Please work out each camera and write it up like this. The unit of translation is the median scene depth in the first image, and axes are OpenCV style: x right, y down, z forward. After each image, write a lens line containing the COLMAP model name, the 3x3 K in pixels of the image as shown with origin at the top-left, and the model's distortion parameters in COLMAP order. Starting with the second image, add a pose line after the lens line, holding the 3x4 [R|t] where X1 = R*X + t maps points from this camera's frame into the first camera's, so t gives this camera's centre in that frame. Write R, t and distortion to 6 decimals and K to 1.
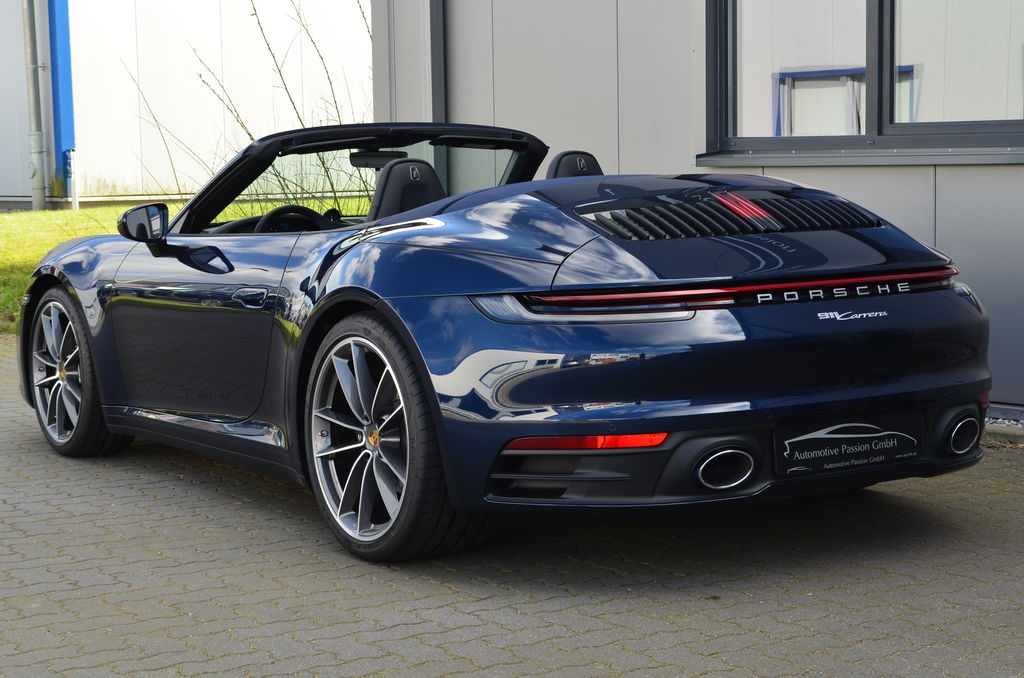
lens RADIAL K [[1937.8, 0, 508.8], [0, 1937.8, 337.5], [0, 0, 1]] dist [0.017428, 0.000000]
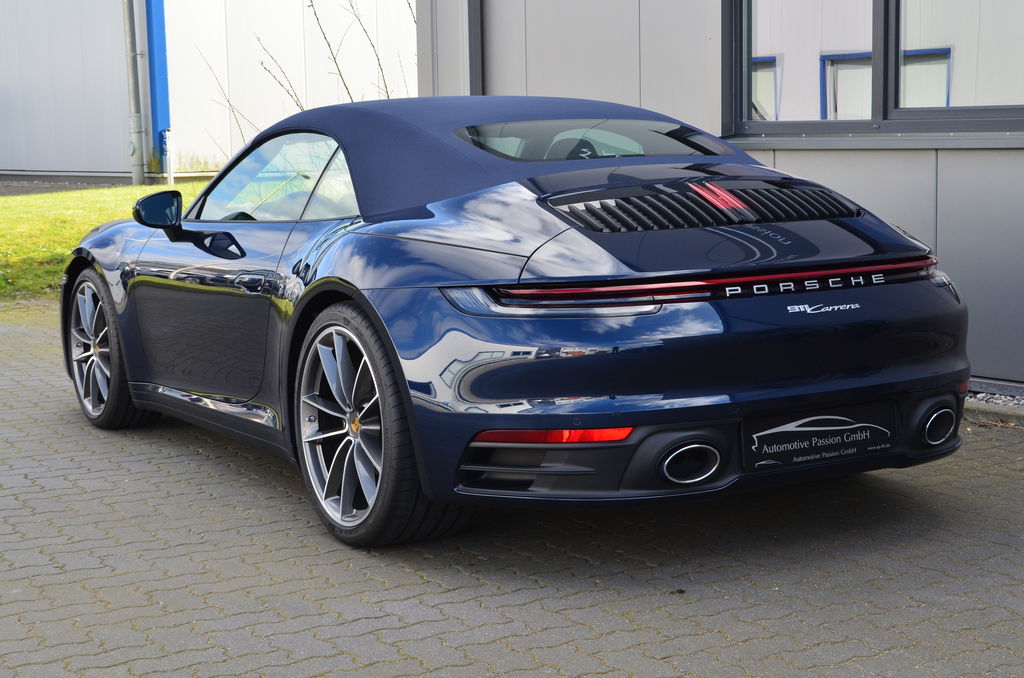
lens RADIAL K [[1742.5, 0, 513.4], [0, 1742.5, 337.8], [0, 0, 1]] dist [0.022787, 0.000000]
pose [[0.999184, 0.002484, -0.040312, 0.052511], [-0.001505, 0.999704, 0.024282, -0.017145], [0.040361, -0.024202, 0.998892, 0.095239]]
